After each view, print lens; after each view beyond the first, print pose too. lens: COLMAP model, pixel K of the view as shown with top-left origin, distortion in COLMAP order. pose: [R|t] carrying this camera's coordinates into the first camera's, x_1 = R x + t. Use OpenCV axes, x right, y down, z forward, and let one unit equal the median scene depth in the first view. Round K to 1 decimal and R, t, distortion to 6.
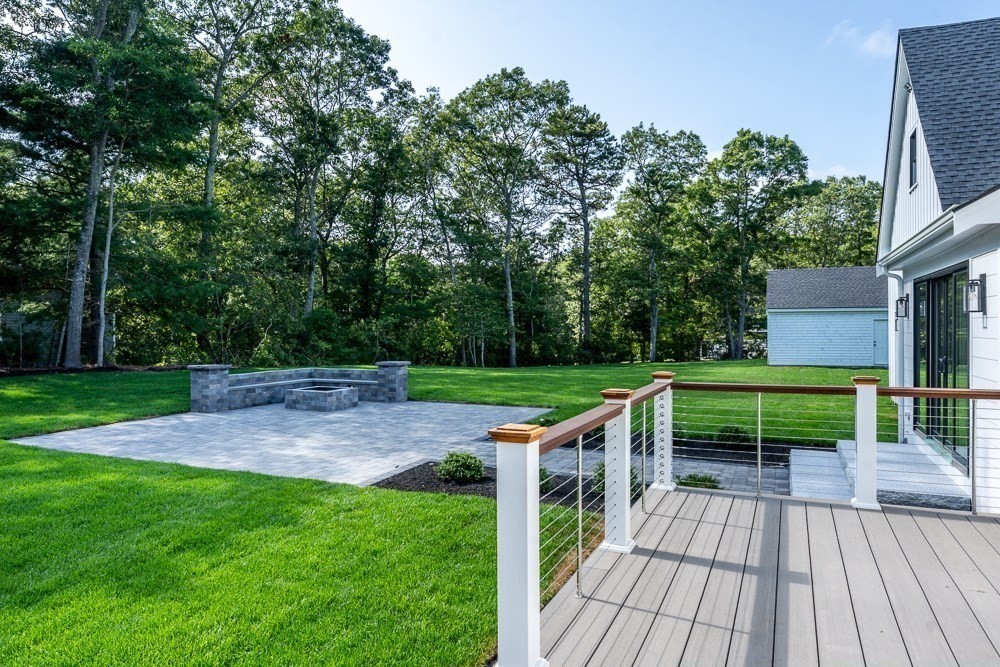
lens RADIAL K [[667.7, 0, 500.1], [0, 667.7, 327.8], [0, 0, 1]] dist [0.000657, 0.006950]
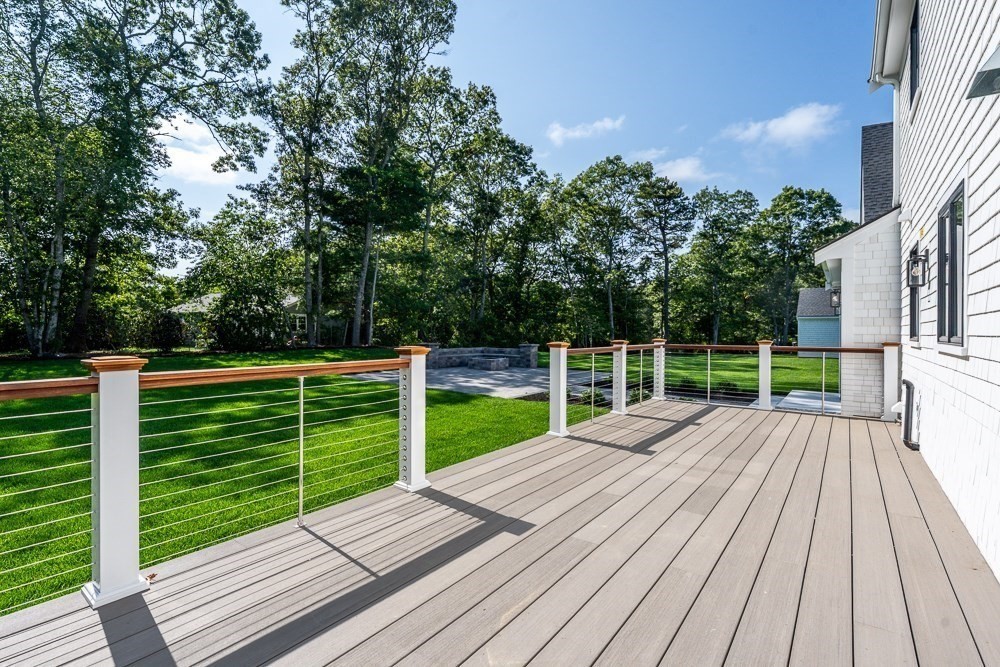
lens RADIAL K [[455.2, 0, 507.4], [0, 455.2, 333.5], [0, 0, 1]] dist [0.010932, 0.000000]
pose [[0.975704, 0.011719, -0.218781, 0.014687], [-0.010762, 0.999927, 0.005566, 0.006936], [0.218830, -0.003076, 0.975758, -0.053450]]
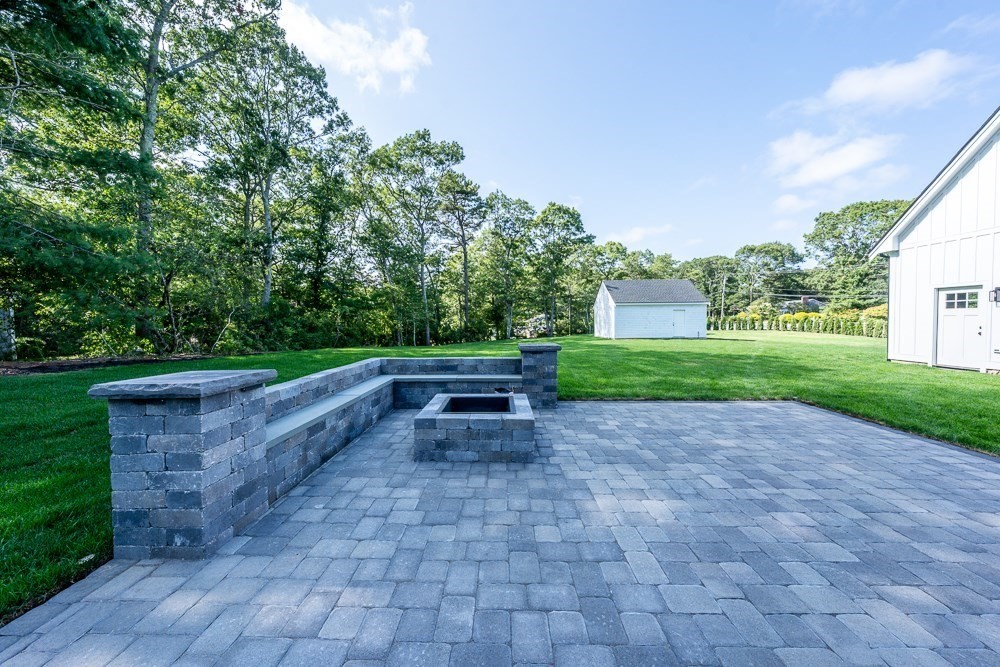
lens RADIAL K [[348.4, 0, 508.4], [0, 348.4, 334.5], [0, 0, 1]] dist [-0.002972, -0.000231]
pose [[0.921985, -0.022636, 0.386564, -0.123837], [0.009220, 0.999290, 0.036526, 0.011225], [-0.387117, -0.030112, 0.921539, 0.272640]]
